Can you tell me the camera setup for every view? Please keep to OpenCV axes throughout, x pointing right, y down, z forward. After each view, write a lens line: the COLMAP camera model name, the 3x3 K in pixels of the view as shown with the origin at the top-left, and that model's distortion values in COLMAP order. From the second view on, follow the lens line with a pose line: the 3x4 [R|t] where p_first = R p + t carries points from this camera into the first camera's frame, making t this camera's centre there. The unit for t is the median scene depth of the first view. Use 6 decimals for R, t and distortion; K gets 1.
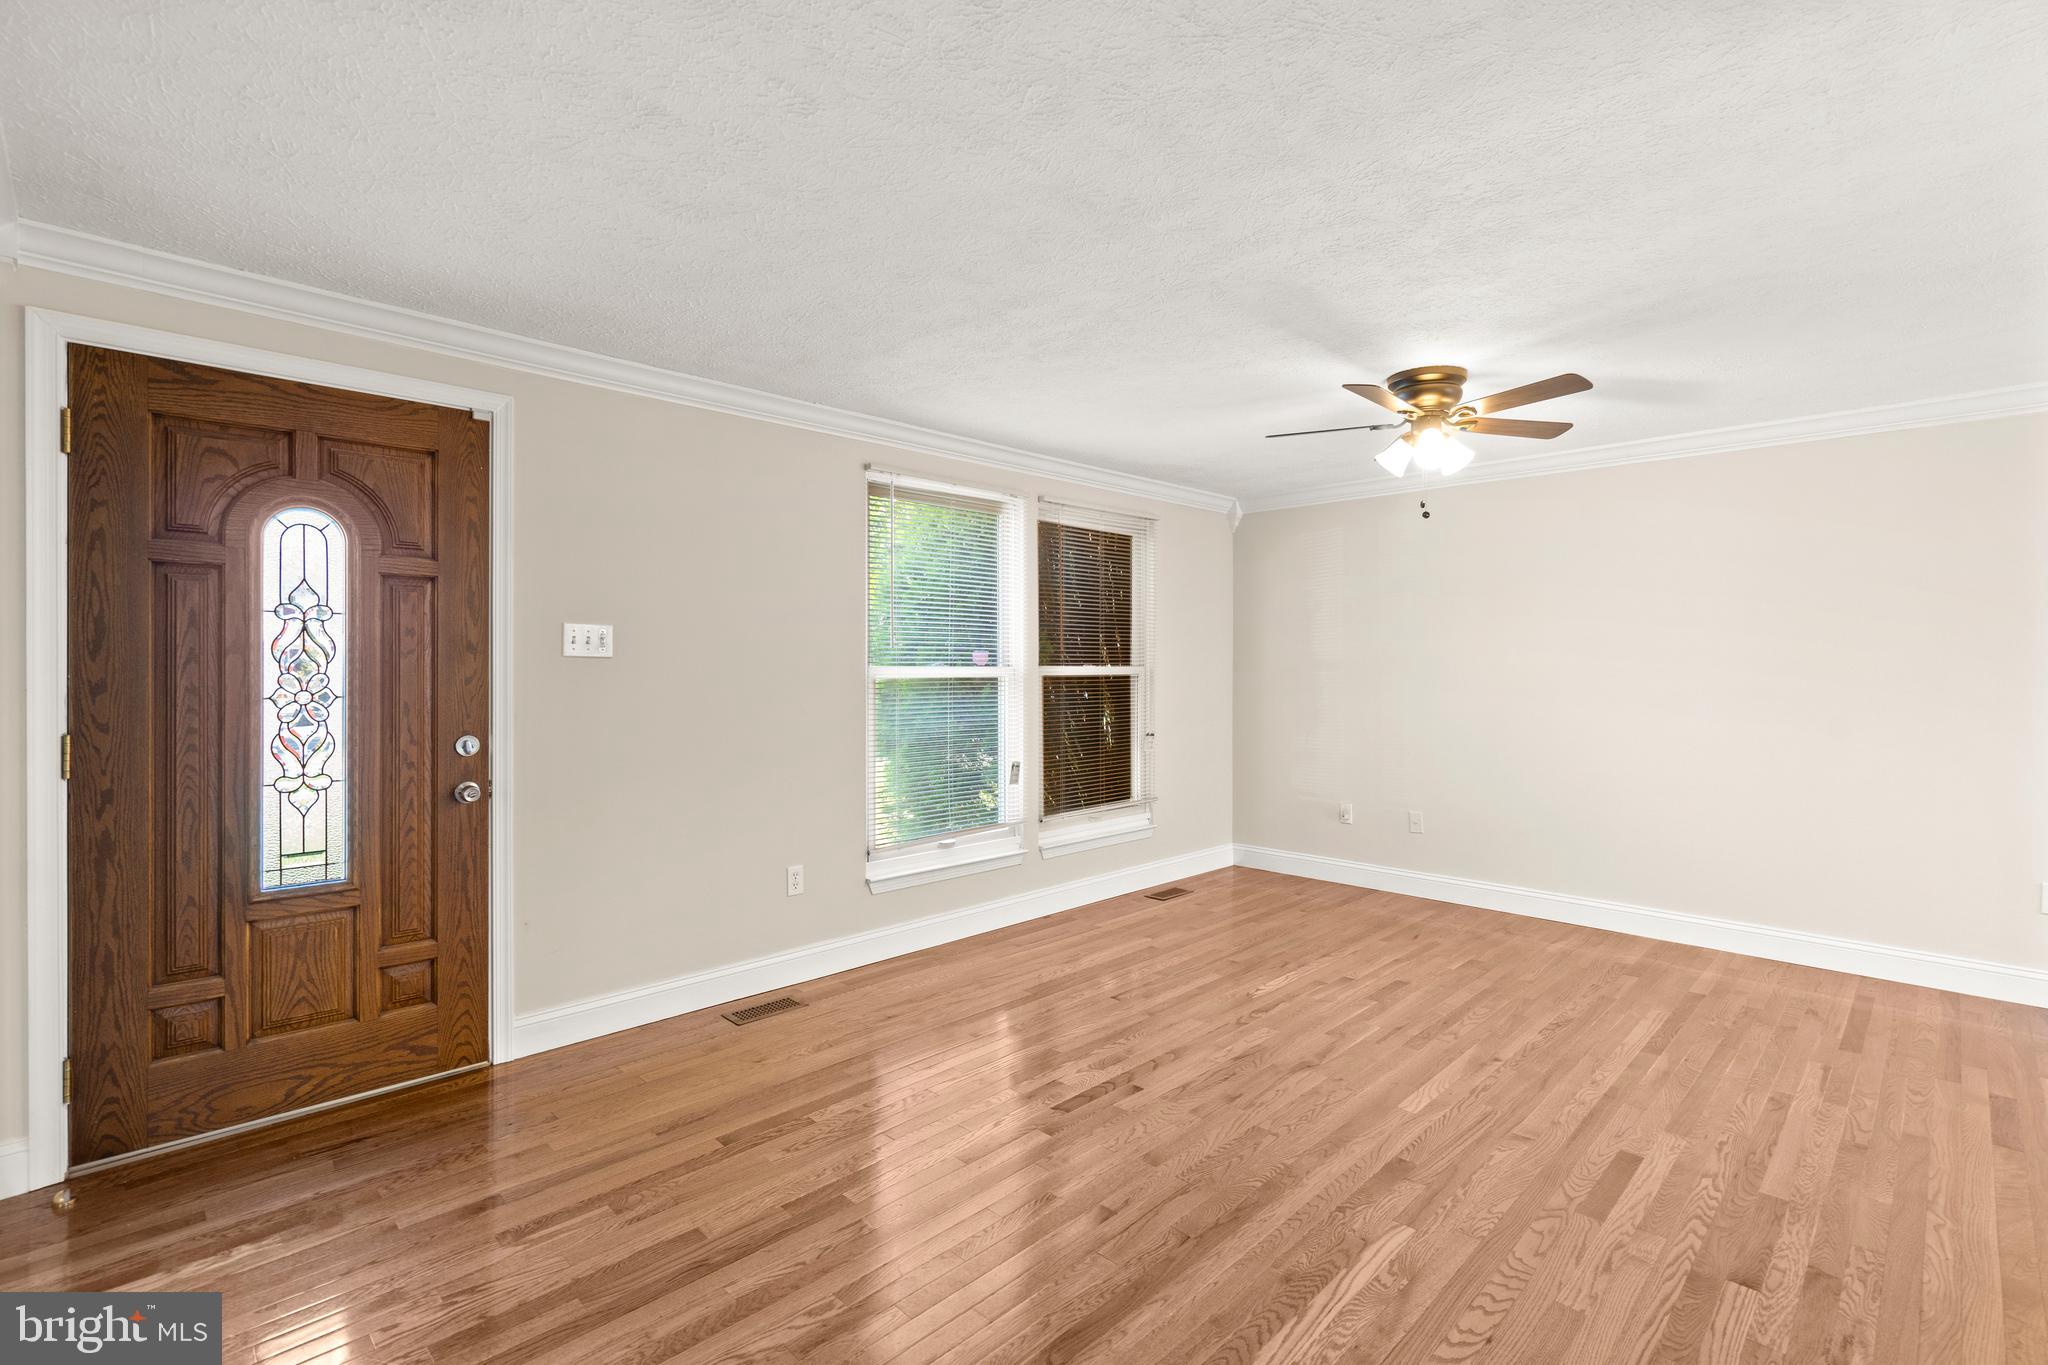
lens RADIAL K [[921.1, 0, 1038.5], [0, 921.1, 670.4], [0, 0, 1]] dist [-0.008777, 0.003604]
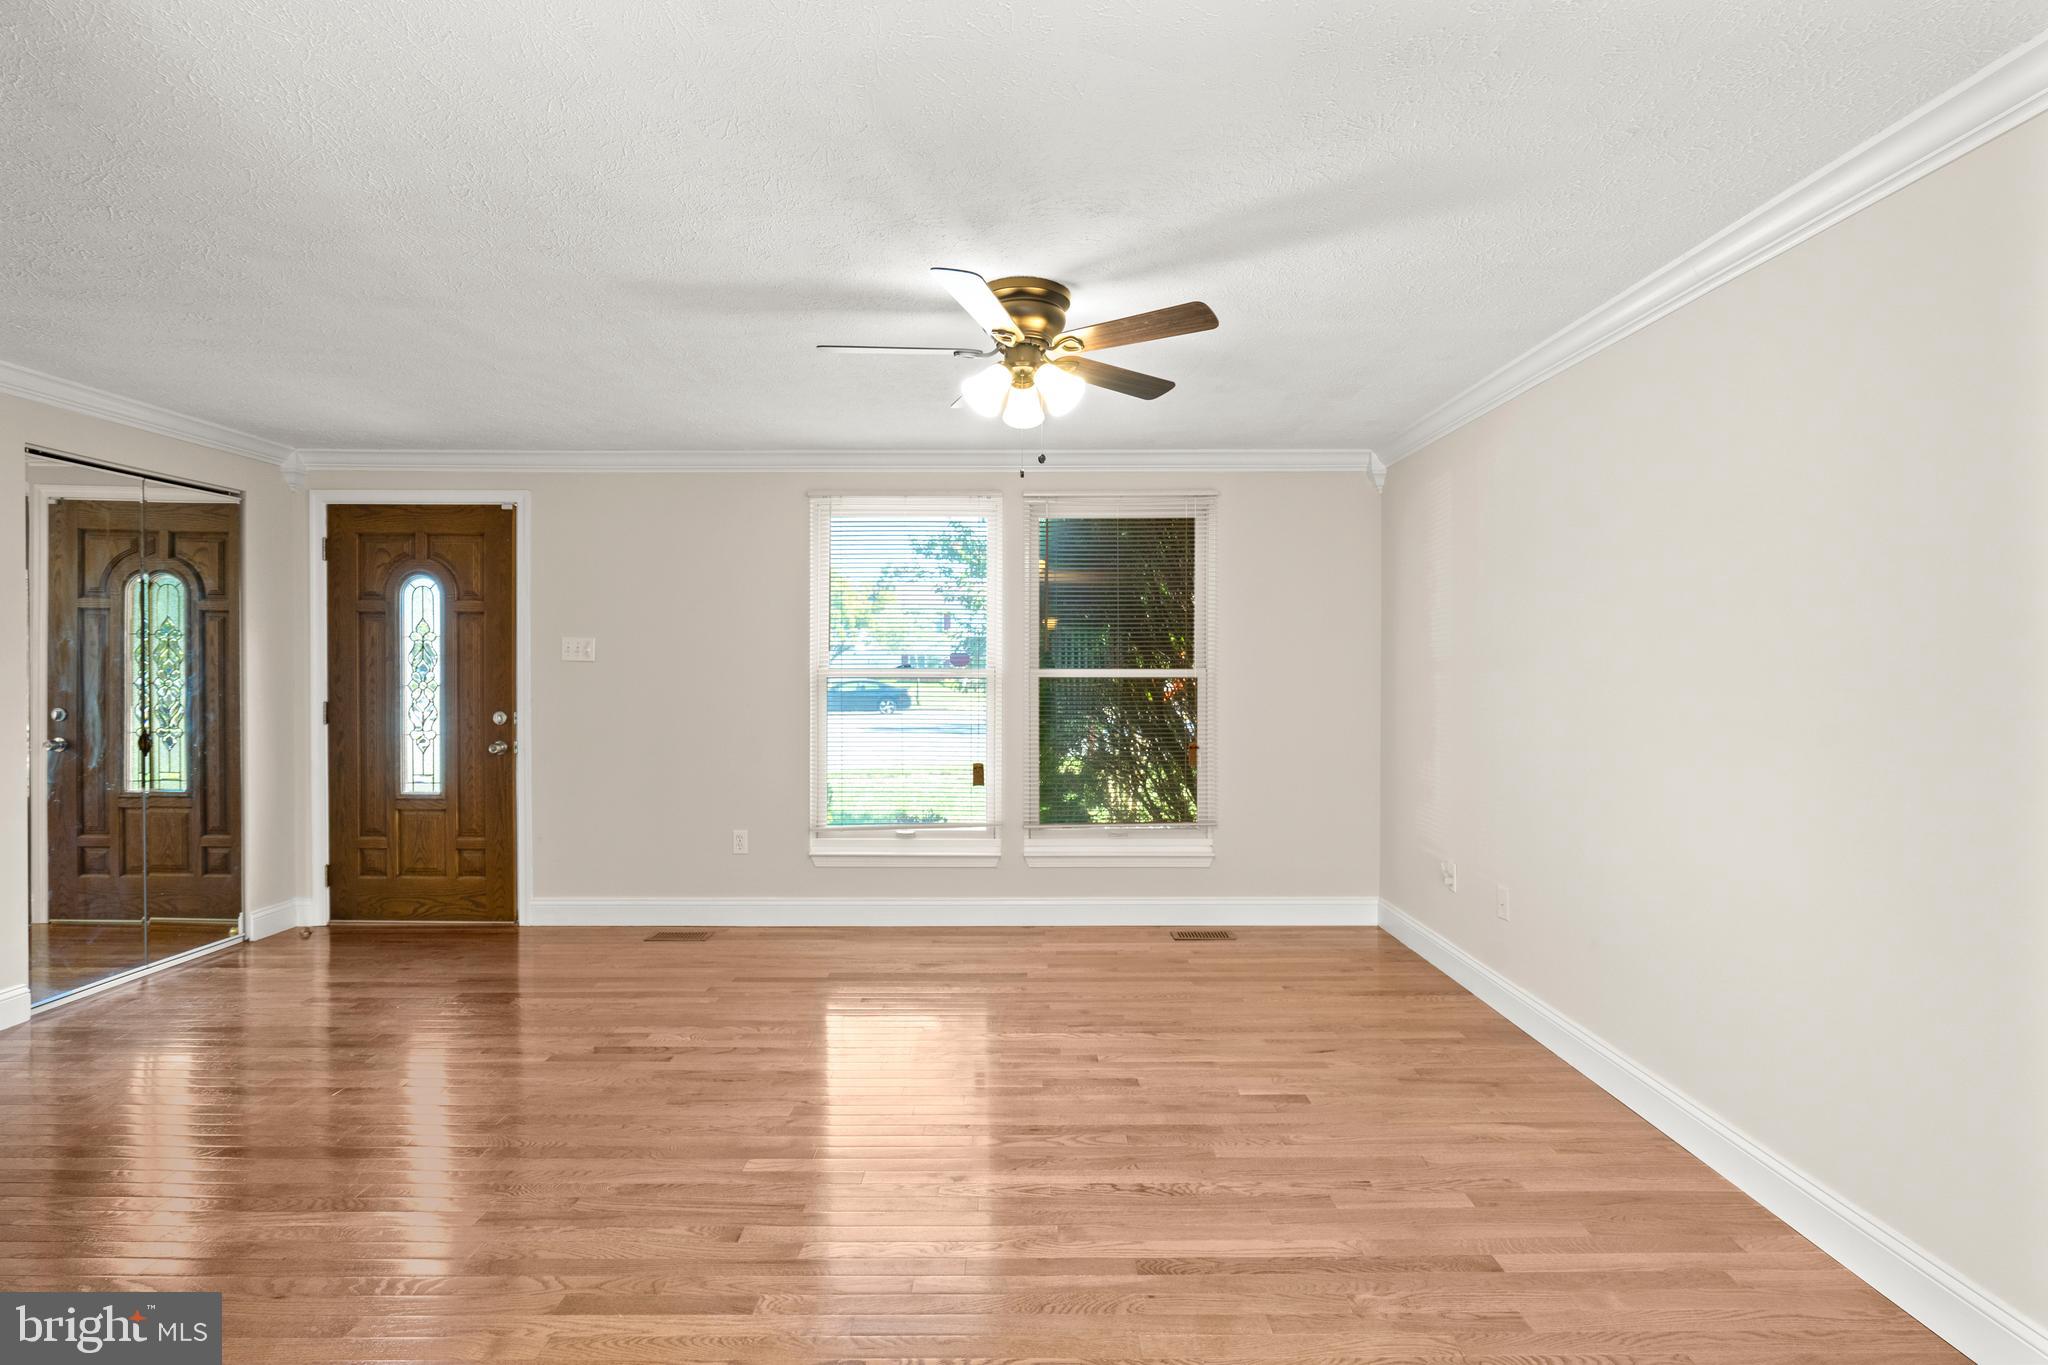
lens RADIAL K [[921.1, 0, 1033.9], [0, 921.1, 677.5], [0, 0, 1]] dist [-0.008777, 0.003604]
pose [[0.714275, 0.009055, -0.699806, 1.158388], [-0.003596, 0.999951, 0.009268, -0.005559], [0.699856, -0.004104, 0.714273, 0.529278]]
